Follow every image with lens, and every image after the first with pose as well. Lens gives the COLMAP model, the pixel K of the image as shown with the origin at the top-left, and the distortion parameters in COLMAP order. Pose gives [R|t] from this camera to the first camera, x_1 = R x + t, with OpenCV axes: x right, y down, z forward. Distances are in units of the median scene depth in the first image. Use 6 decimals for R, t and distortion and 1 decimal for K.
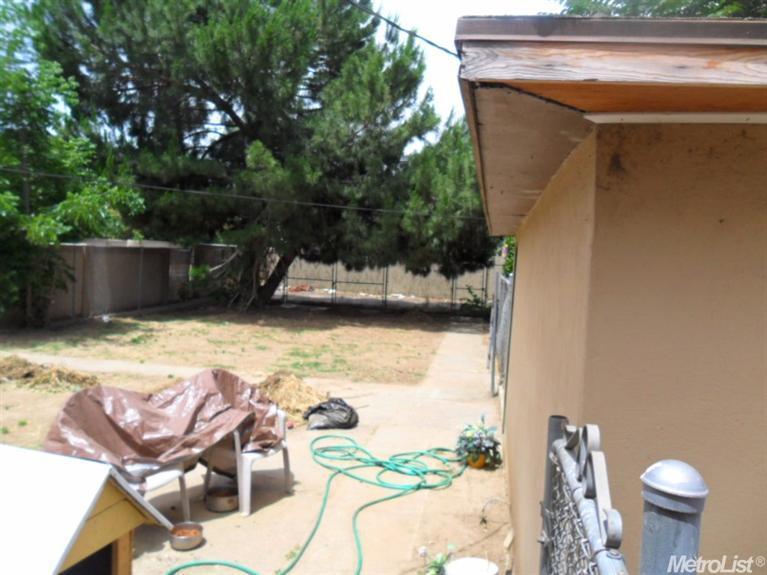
lens RADIAL K [[614.5, 0, 396.9], [0, 614.5, 289.2], [0, 0, 1]] dist [-0.013068, -0.003201]
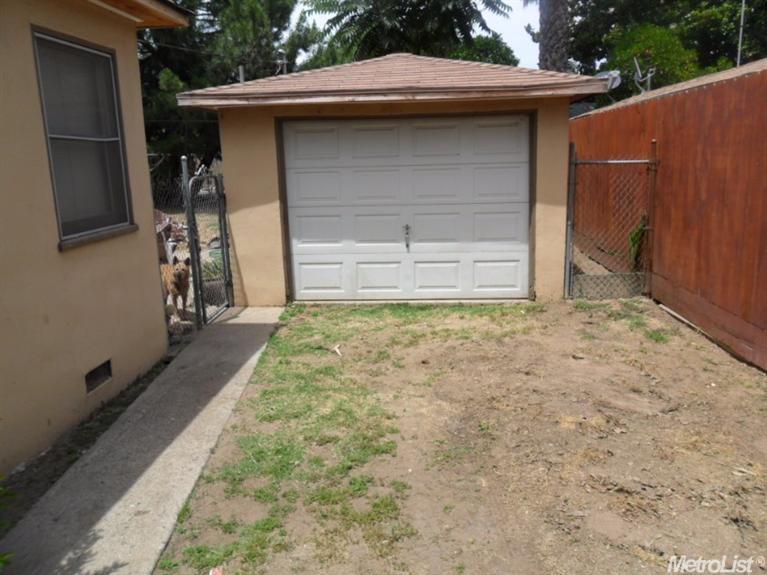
lens RADIAL K [[614.5, 0, 396.9], [0, 614.5, 289.2], [0, 0, 1]] dist [-0.013068, -0.003201]
pose [[0.993021, -0.095632, 0.069016, 0.109844], [0.082889, 0.982229, 0.168394, 0.034335], [-0.083893, -0.161498, 0.983301, -0.347317]]
